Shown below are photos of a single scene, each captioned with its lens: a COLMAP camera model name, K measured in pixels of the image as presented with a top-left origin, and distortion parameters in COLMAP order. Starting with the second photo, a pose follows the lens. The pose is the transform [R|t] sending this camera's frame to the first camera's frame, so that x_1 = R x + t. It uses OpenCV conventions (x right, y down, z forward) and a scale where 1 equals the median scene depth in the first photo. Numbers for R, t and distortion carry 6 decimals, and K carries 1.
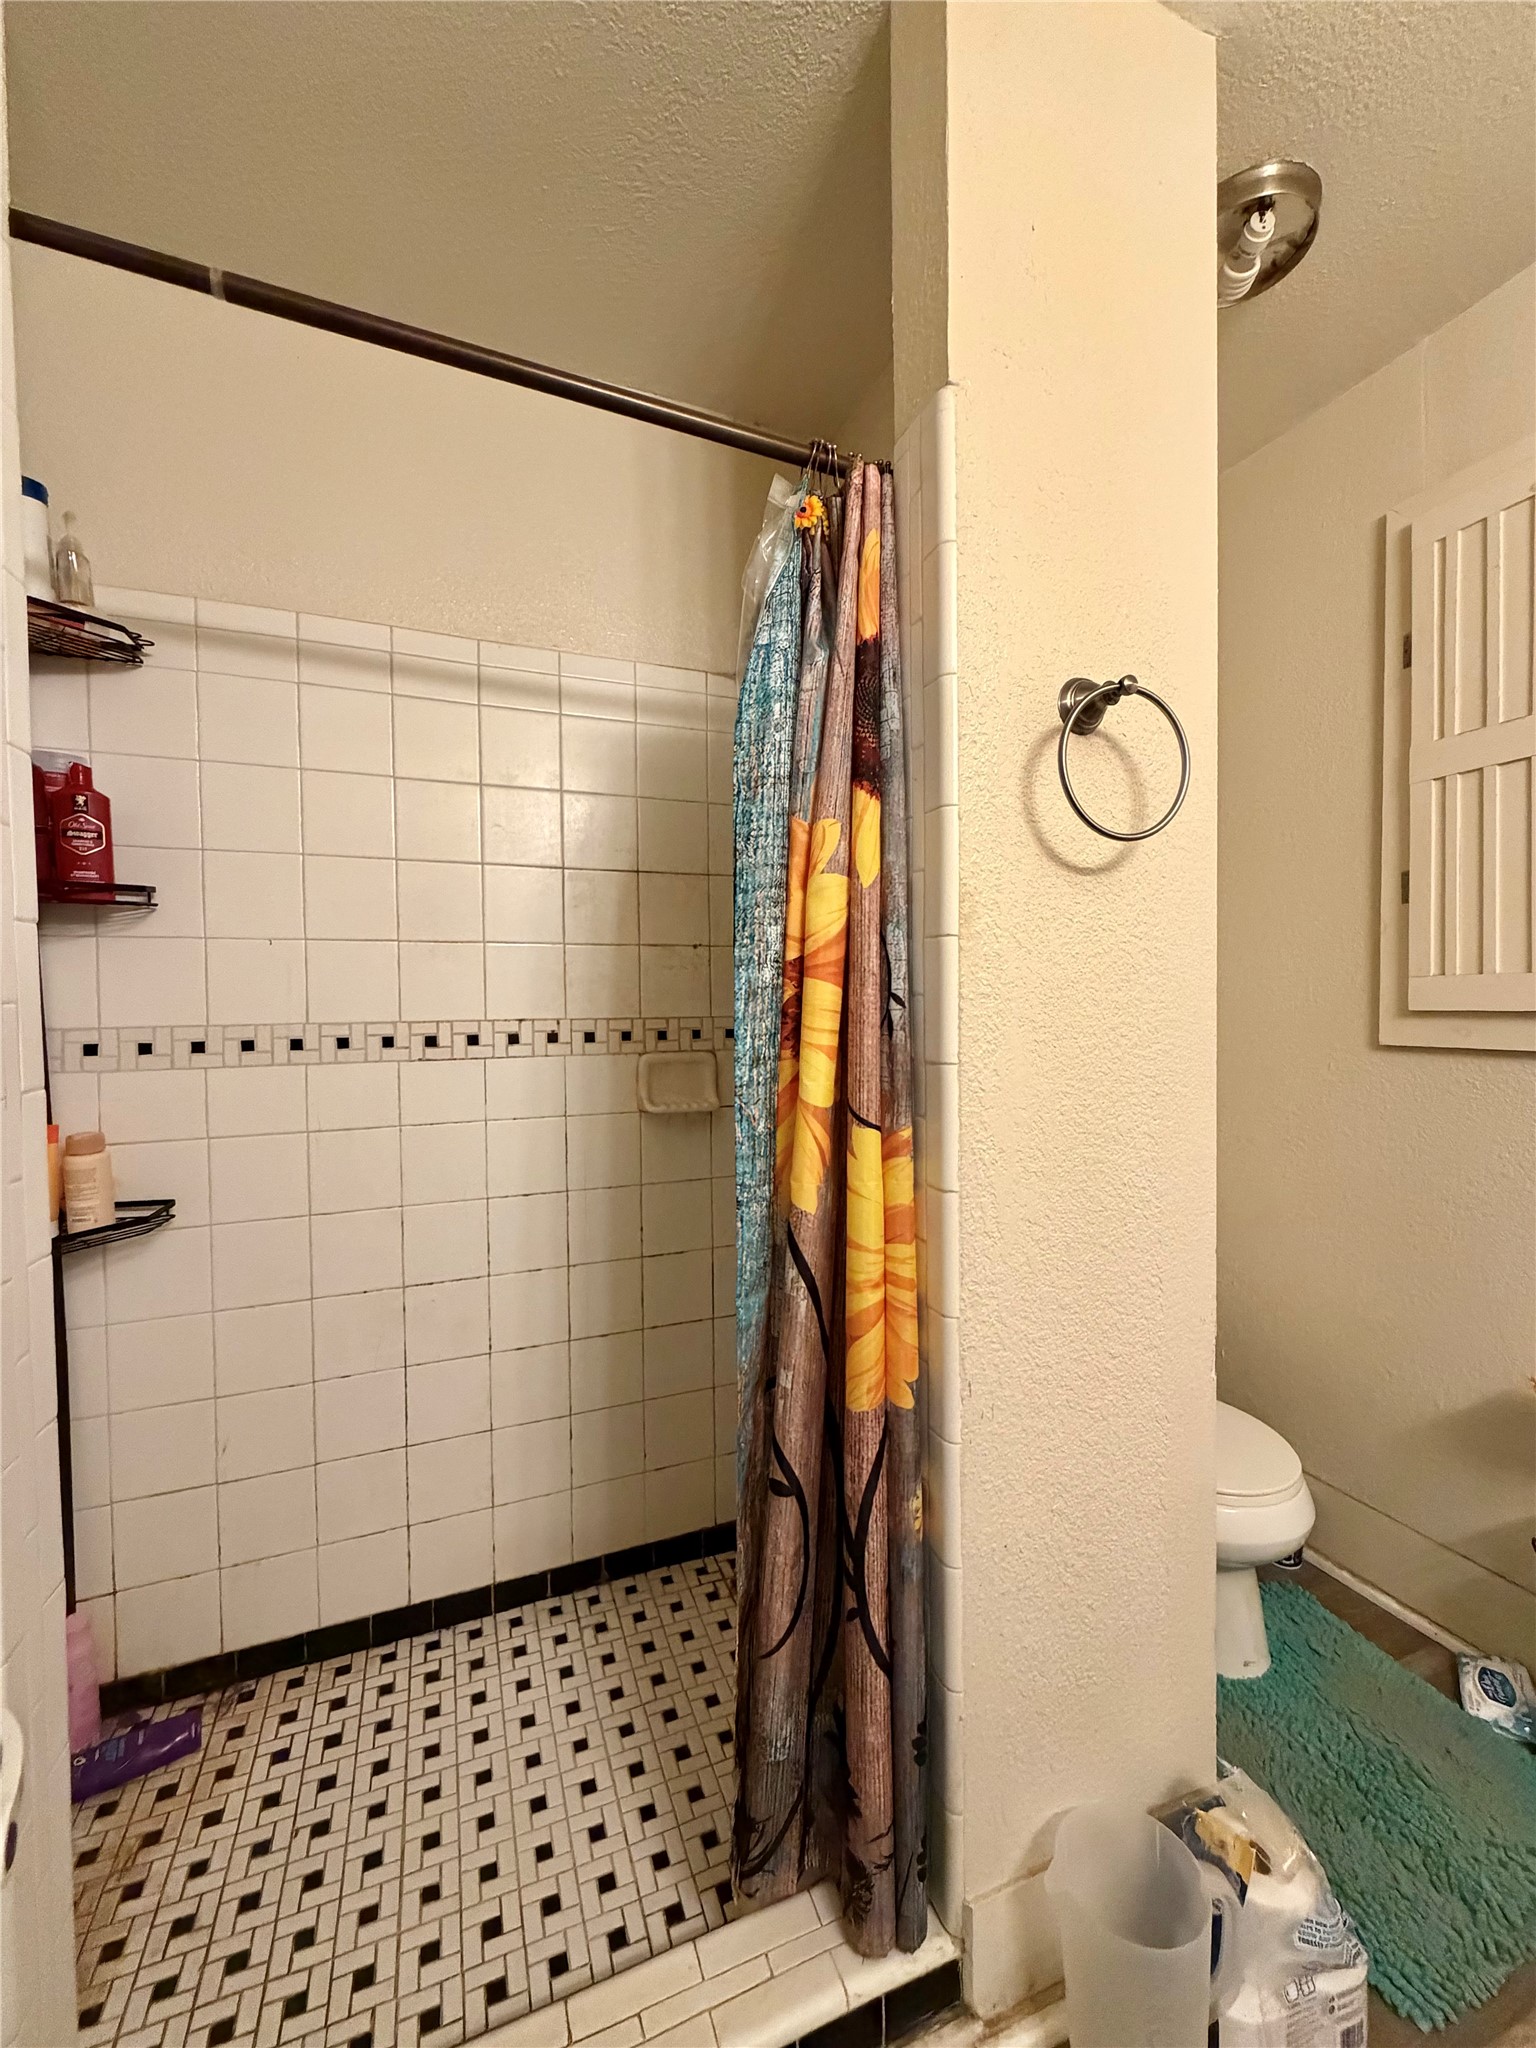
lens RADIAL K [[818.6, 0, 761.7], [0, 818.6, 1006.9], [0, 0, 1]] dist [-0.001639, 0.000490]
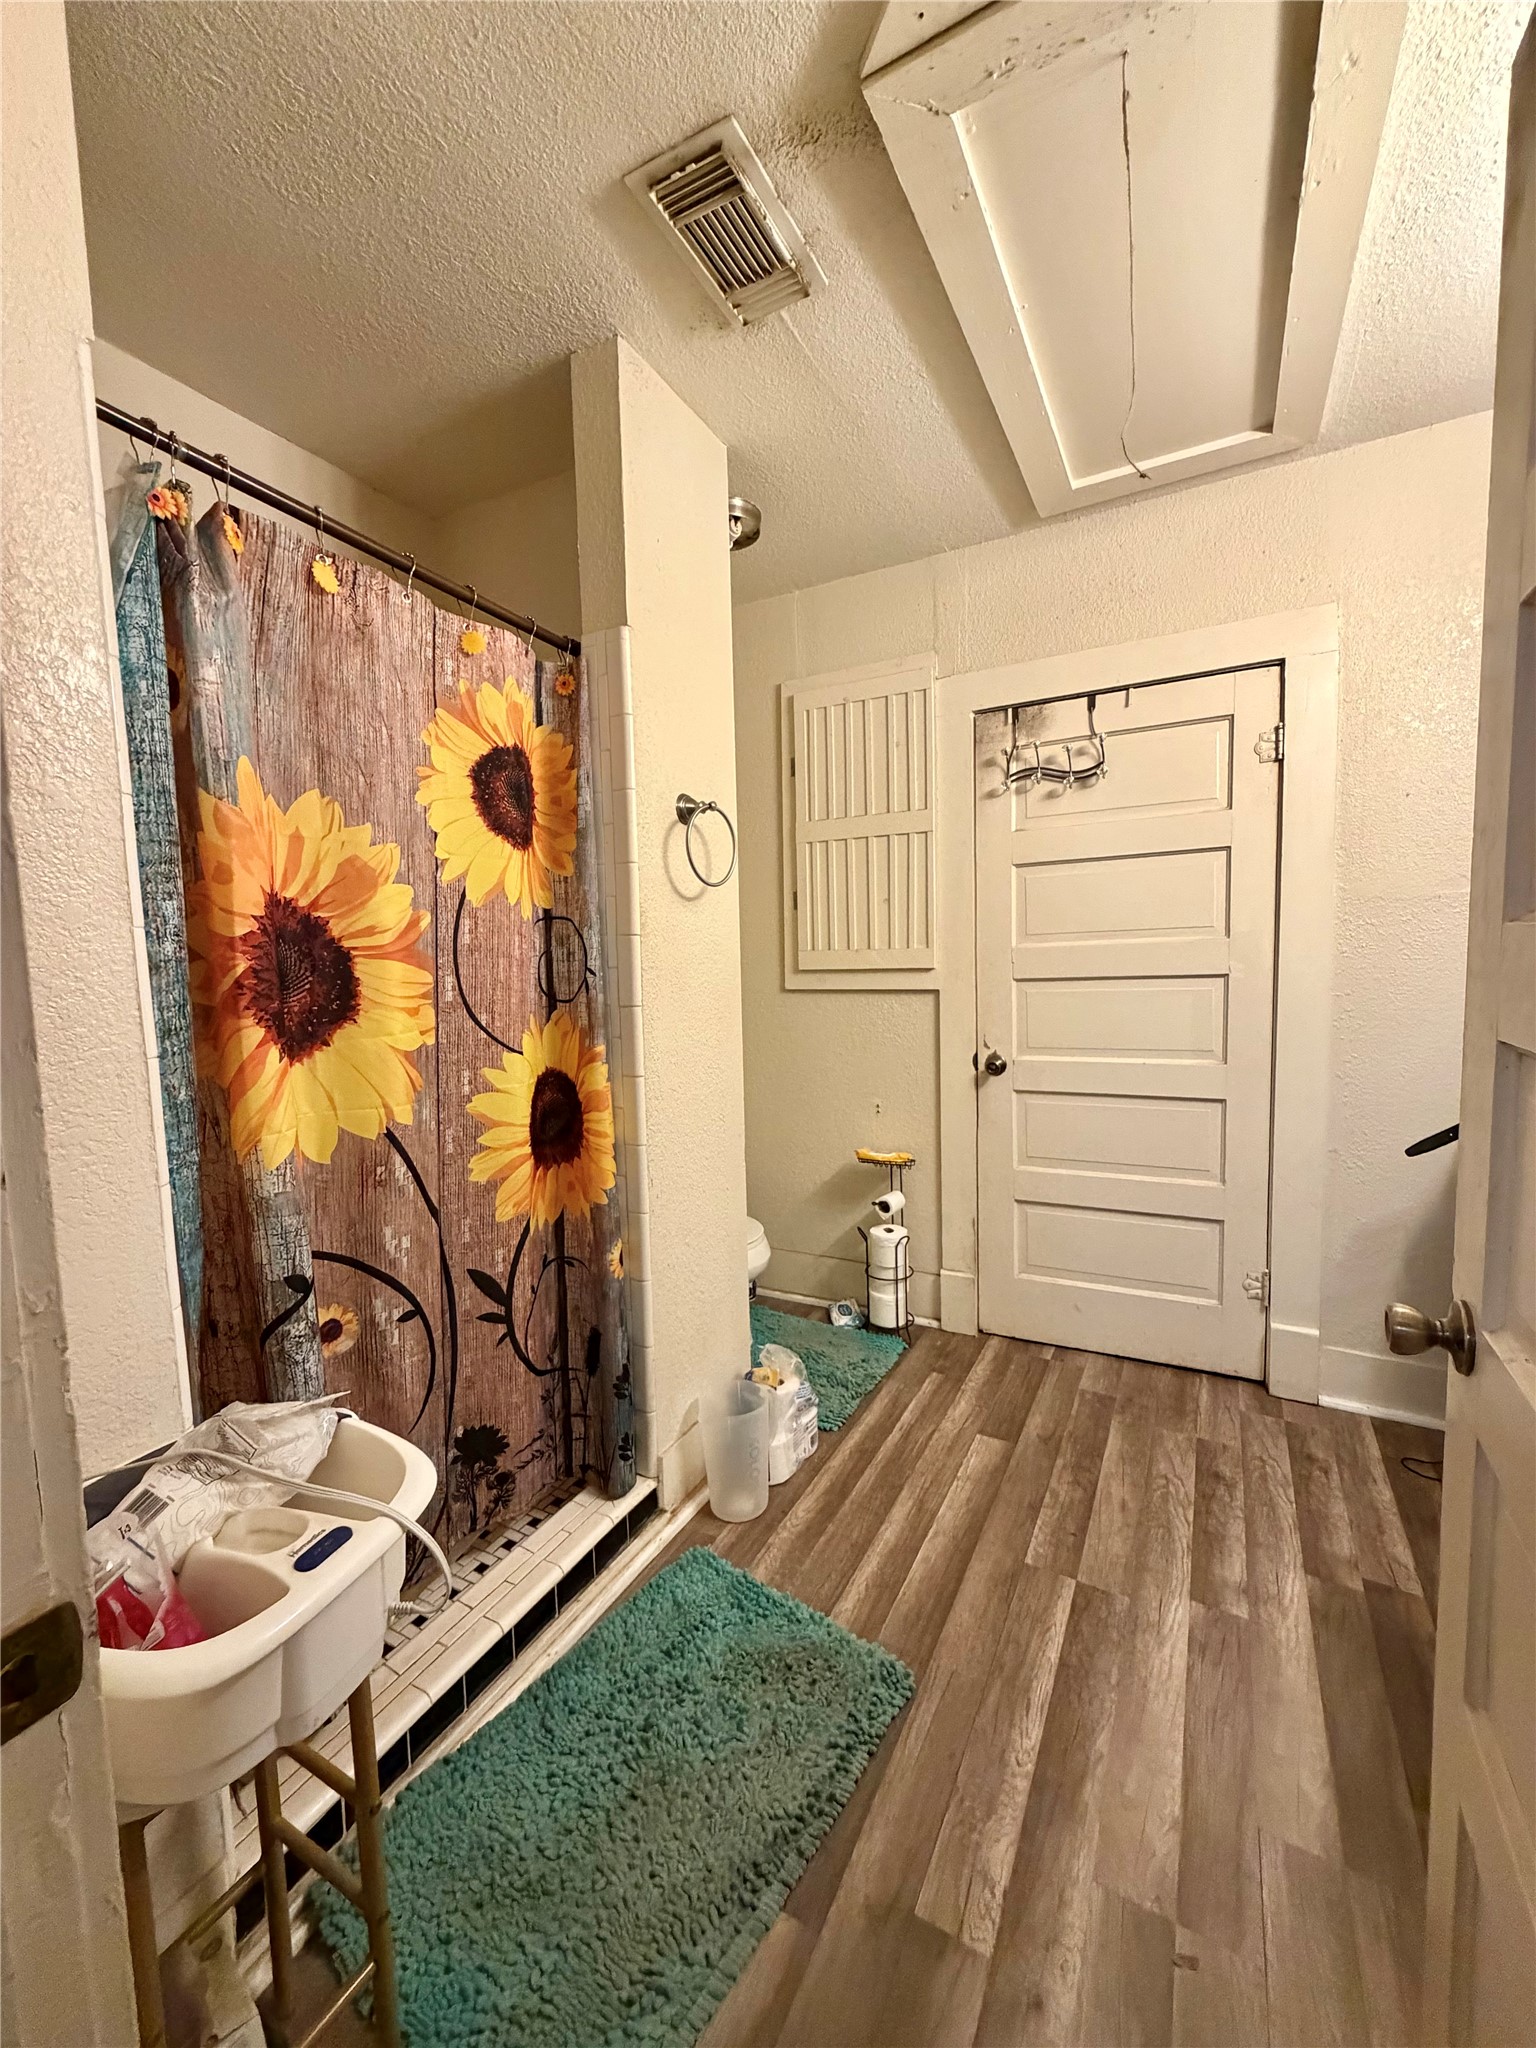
lens RADIAL K [[818.6, 0, 774.3], [0, 818.6, 1025.8], [0, 0, 1]] dist [-0.001639, 0.000490]
pose [[0.760177, -0.070018, 0.645932, -0.675902], [0.029535, 0.996872, 0.073301, -0.010611], [-0.649044, -0.036644, 0.759868, -0.542471]]
